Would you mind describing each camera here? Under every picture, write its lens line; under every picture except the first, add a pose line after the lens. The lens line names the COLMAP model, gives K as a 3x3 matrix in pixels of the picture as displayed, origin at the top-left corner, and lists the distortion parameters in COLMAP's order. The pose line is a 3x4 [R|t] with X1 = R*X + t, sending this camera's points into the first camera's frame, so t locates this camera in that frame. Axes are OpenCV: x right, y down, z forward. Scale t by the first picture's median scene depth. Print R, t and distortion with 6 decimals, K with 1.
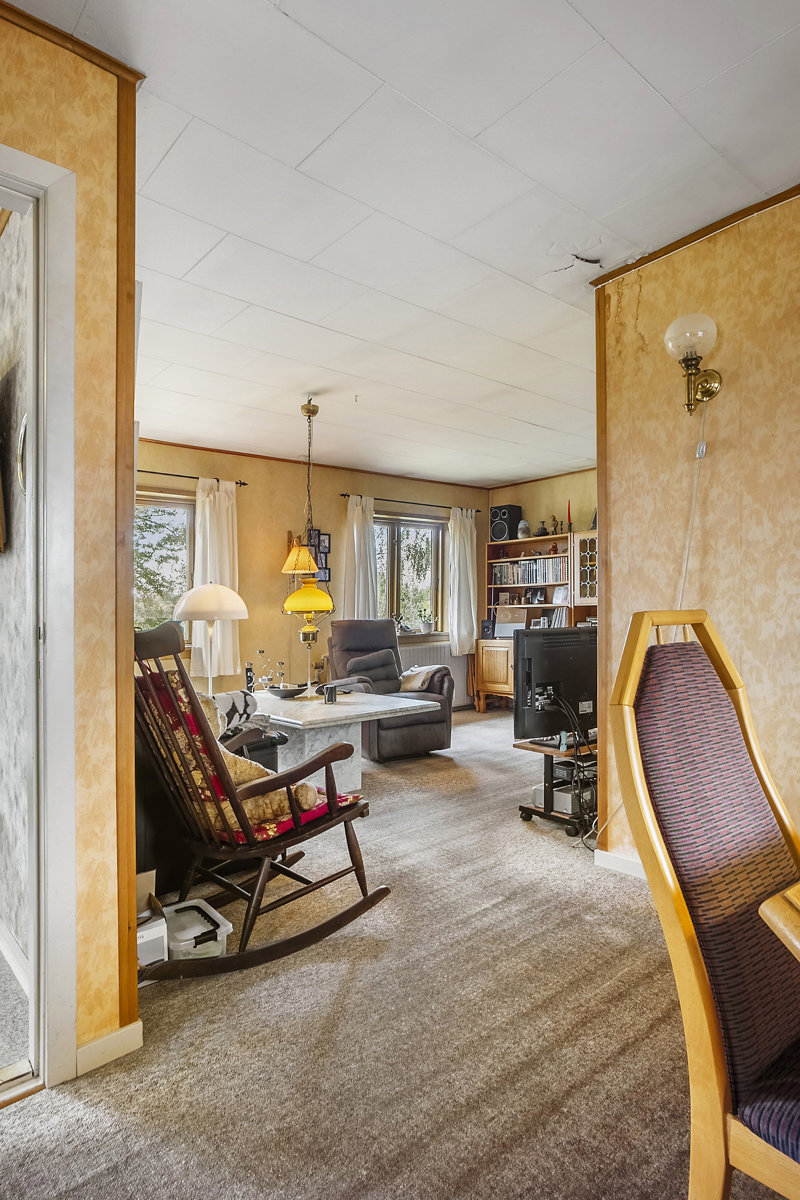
lens RADIAL K [[641.9, 0, 400.0], [0, 641.9, 600.0], [0, 0, 1]] dist [-0.062317, -0.000074]
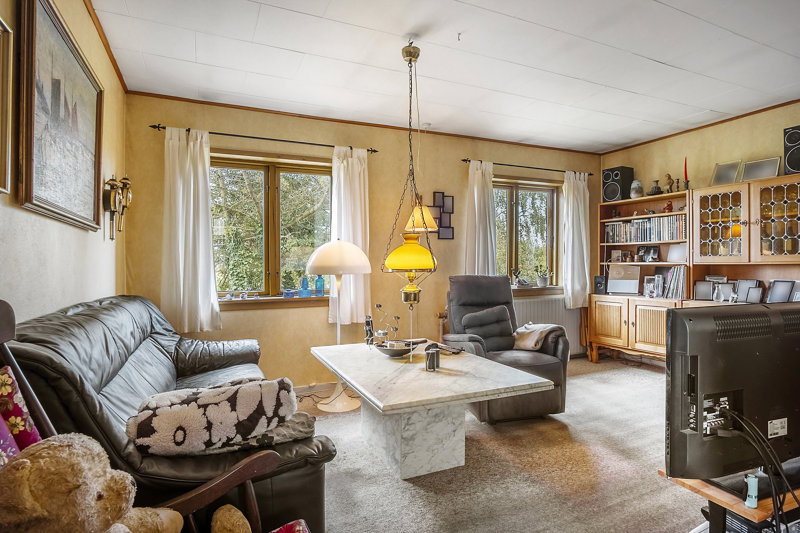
lens RADIAL K [[428.0, 0, 461.8], [0, 428.0, 236.3], [0, 0, 1]] dist [-0.062317, -0.000074]
pose [[0.988123, 0.001588, -0.153657, 0.019671], [-0.007939, 0.999139, -0.040727, -0.004346], [0.153460, 0.041464, 0.987285, 0.291642]]
